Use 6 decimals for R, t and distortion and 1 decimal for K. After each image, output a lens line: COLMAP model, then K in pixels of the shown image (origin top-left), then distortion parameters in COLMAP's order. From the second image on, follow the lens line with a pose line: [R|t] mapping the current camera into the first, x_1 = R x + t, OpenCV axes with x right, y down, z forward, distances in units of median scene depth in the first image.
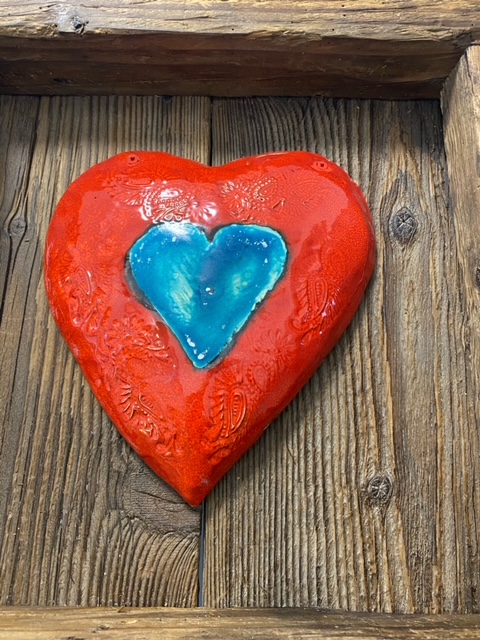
lens RADIAL K [[483.7, 0, 240.1], [0, 483.7, 319.7], [0, 0, 1]] dist [-0.015475, -0.003774]
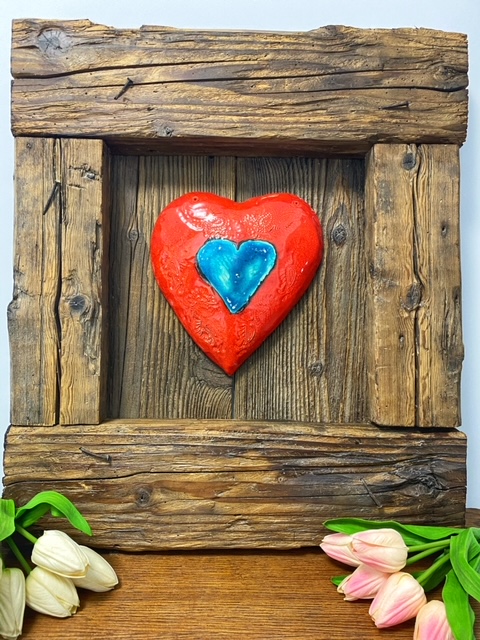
lens RADIAL K [[483.7, 0, 240.2], [0, 483.7, 321.2], [0, 0, 1]] dist [-0.015475, -0.003774]
pose [[0.999976, 0.005980, 0.003416, -0.056492], [-0.006551, 0.978929, 0.204095, -0.276601], [-0.002124, -0.204112, 0.978945, -1.012233]]
